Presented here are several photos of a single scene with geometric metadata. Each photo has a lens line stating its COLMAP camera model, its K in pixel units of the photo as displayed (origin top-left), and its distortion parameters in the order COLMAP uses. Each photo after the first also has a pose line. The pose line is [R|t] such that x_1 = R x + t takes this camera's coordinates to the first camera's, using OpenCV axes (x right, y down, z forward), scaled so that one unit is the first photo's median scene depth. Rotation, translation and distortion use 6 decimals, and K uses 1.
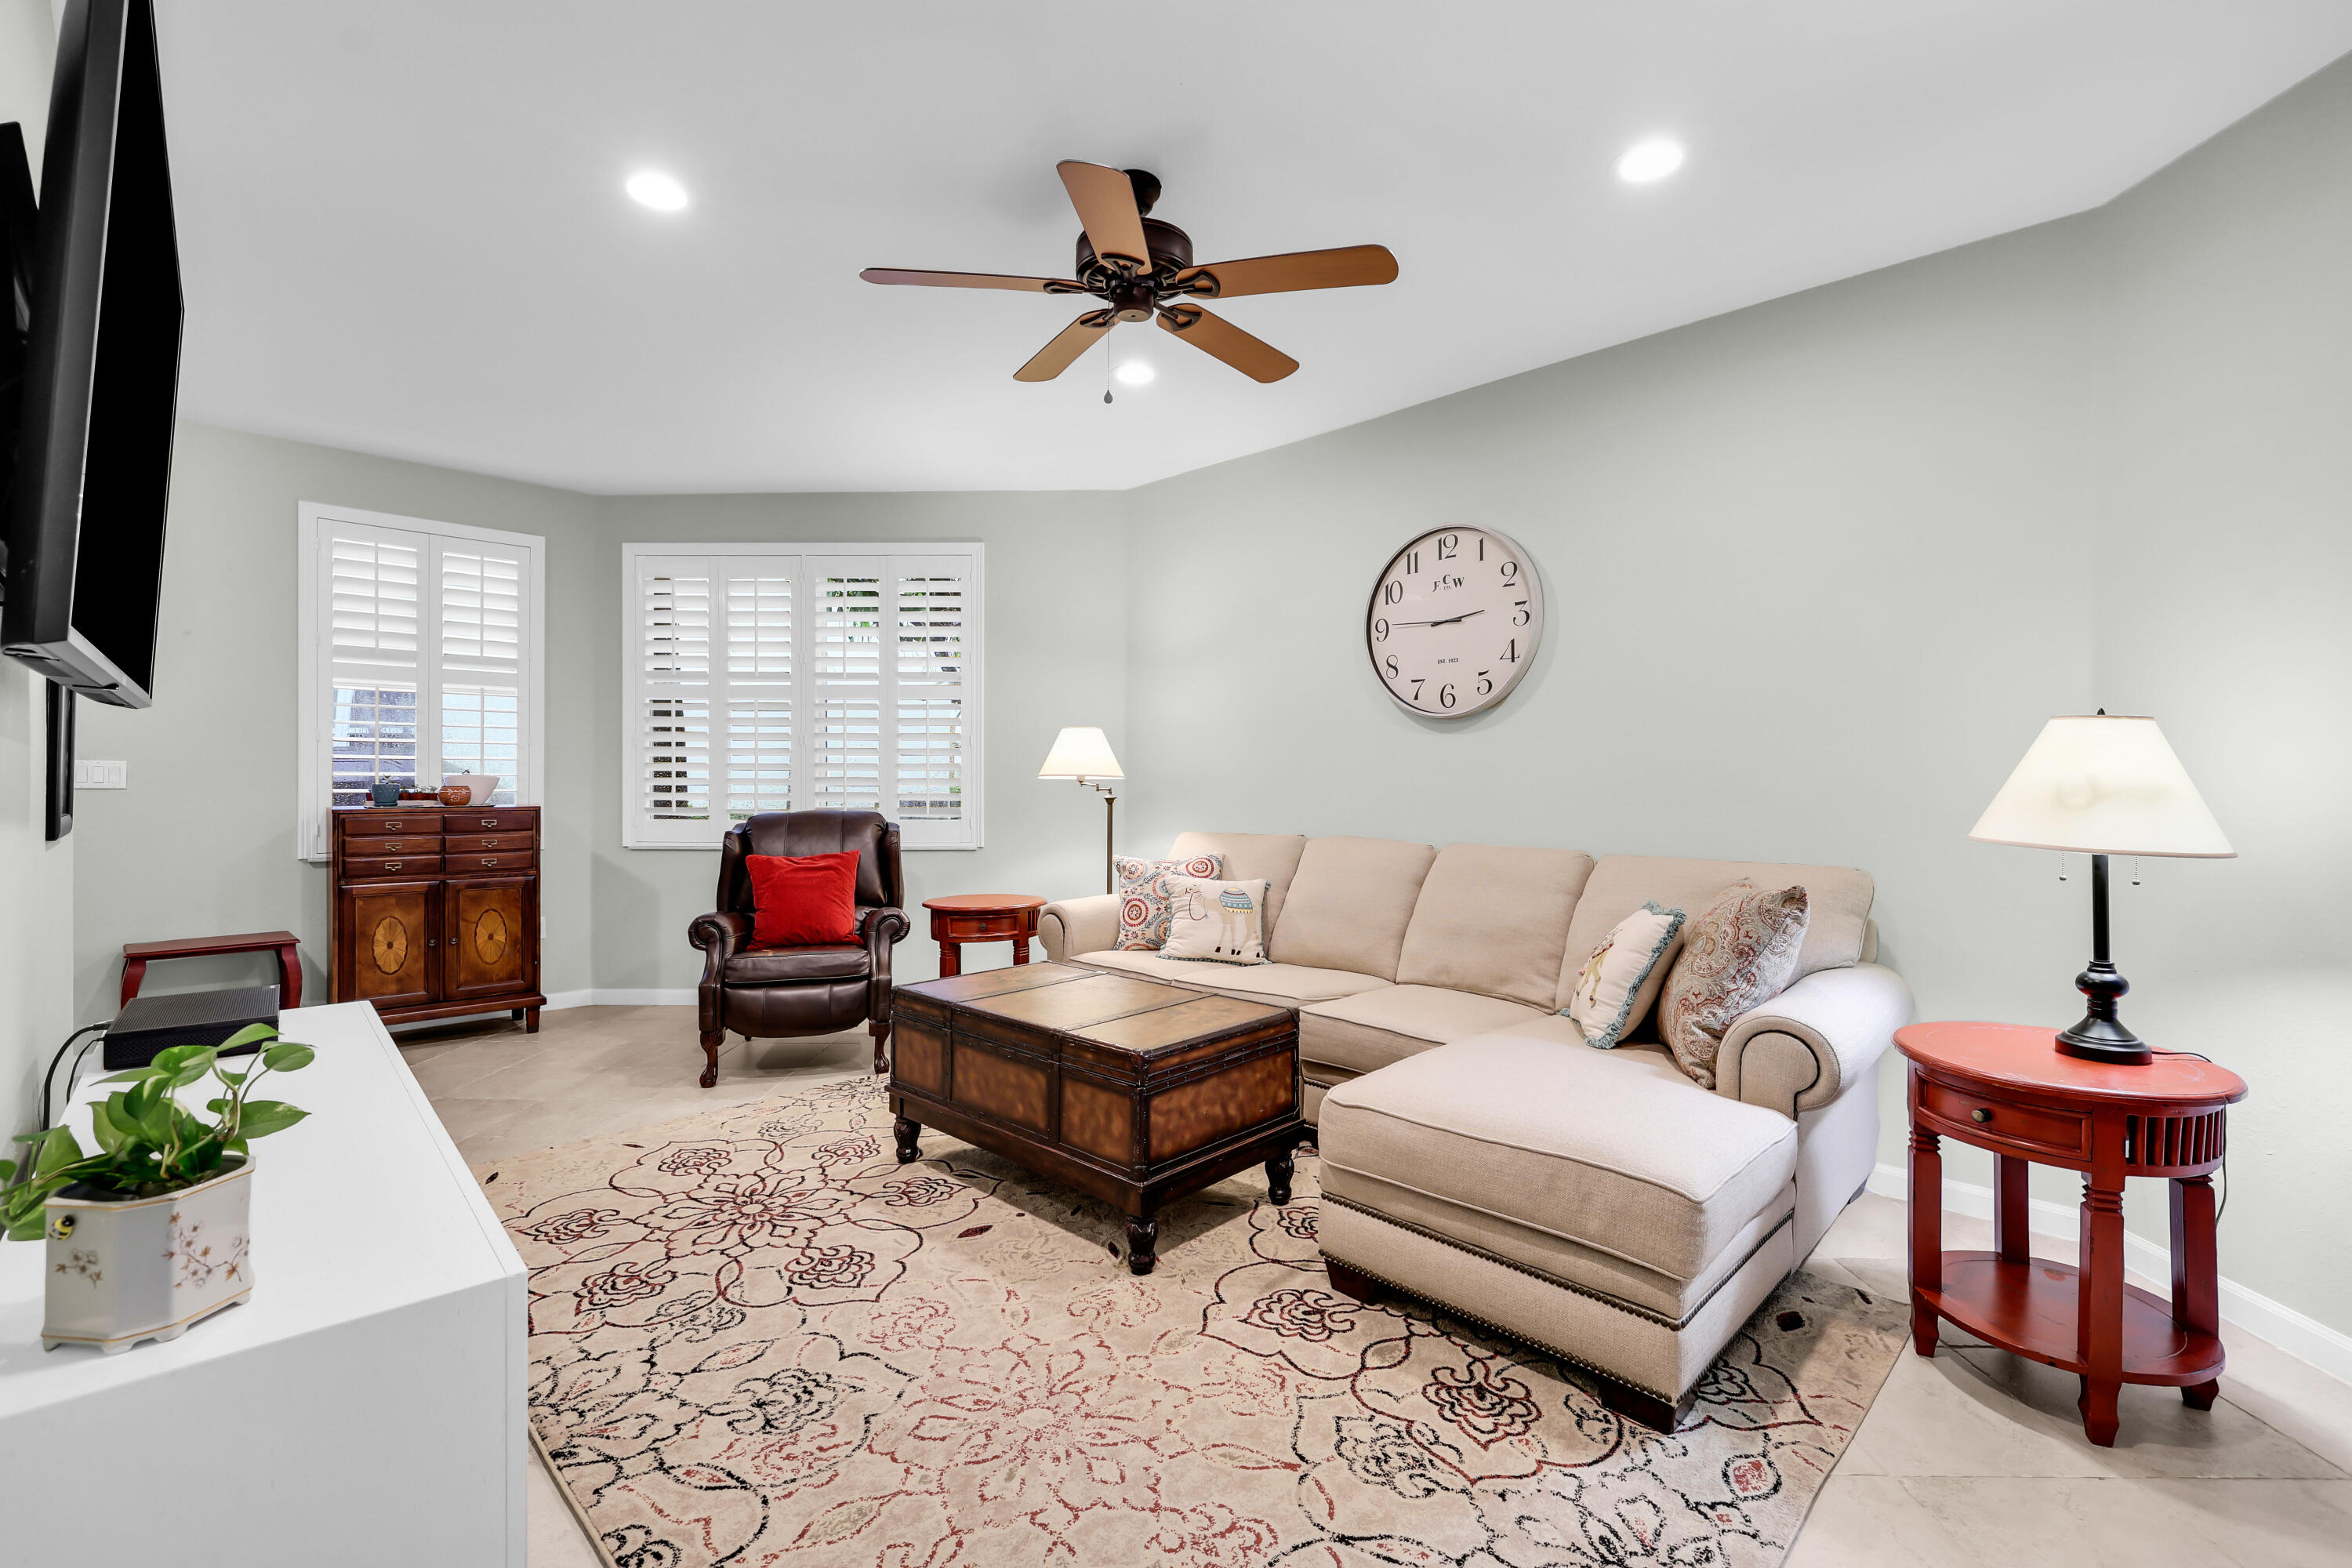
lens RADIAL K [[1026.1, 0, 1166.9], [0, 1026.1, 777.7], [0, 0, 1]] dist [0.000852, 0.000197]
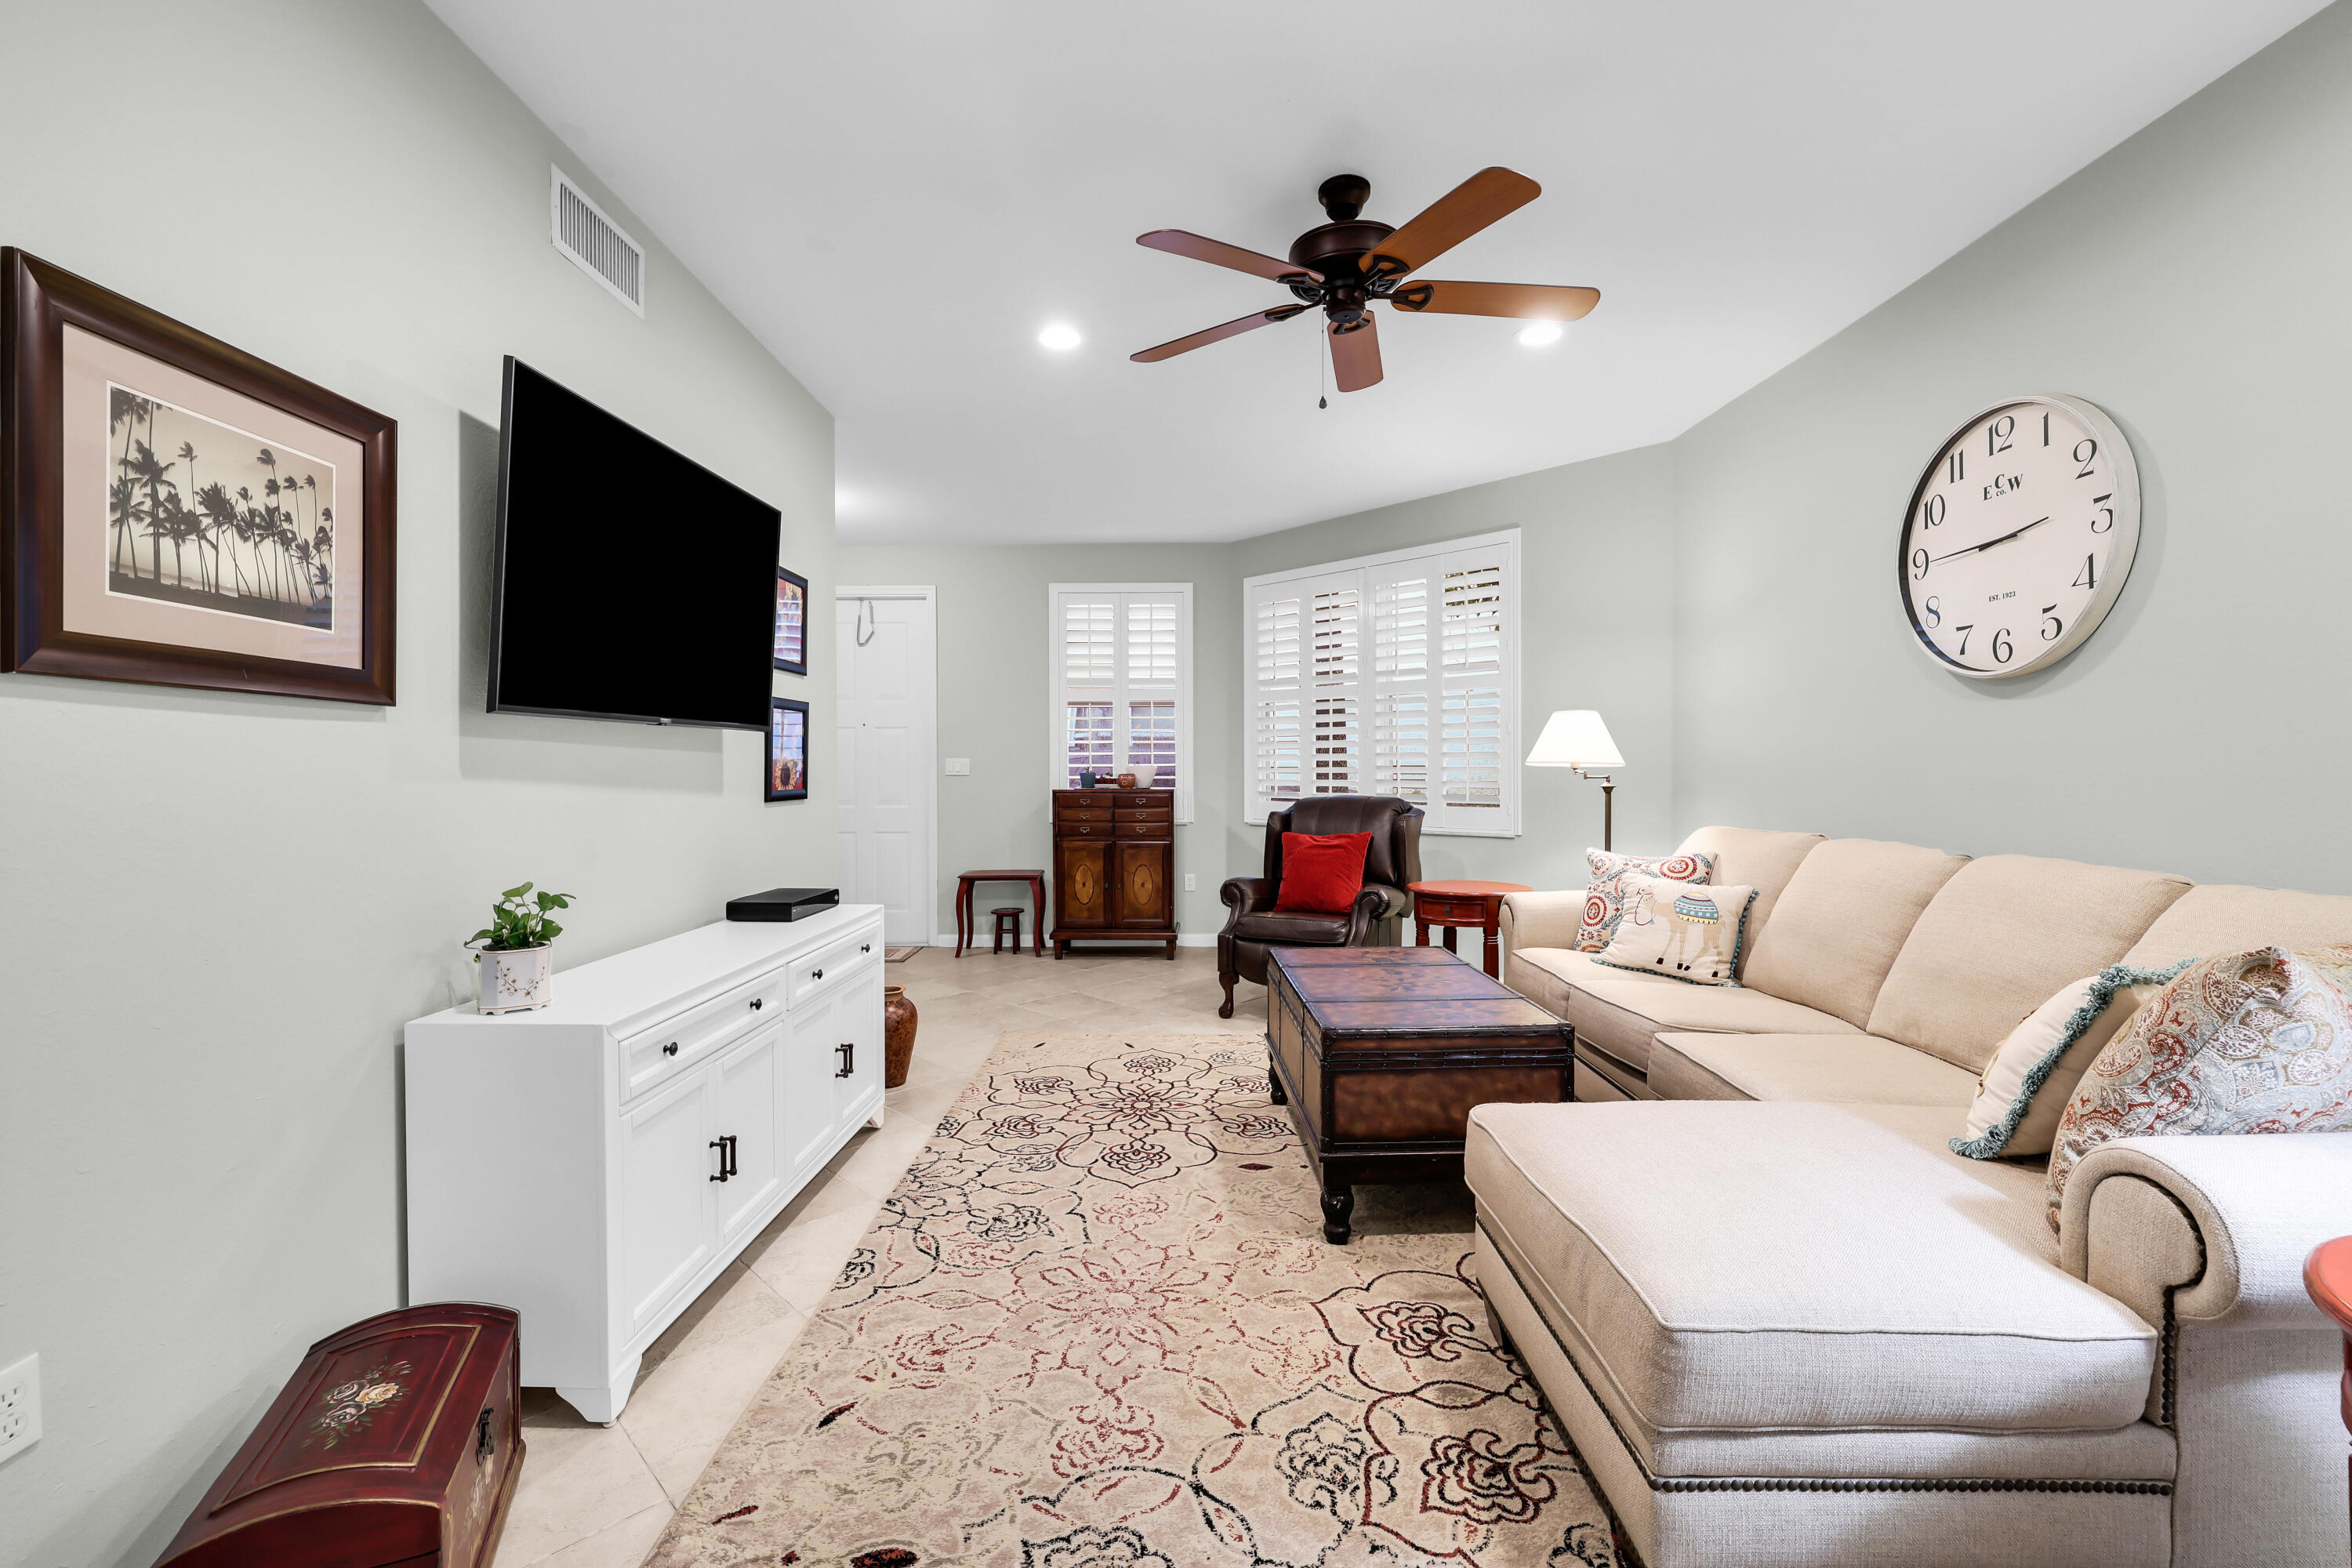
lens RADIAL K [[1000.9, 0, 1168.7], [0, 1000.9, 770.8], [0, 0, 1]] dist [0.000807, -0.000069]
pose [[0.706571, -0.002370, -0.707638, 0.471173], [0.005463, 0.999983, 0.002105, 0.002378], [0.707621, -0.005353, 0.706572, 0.138407]]
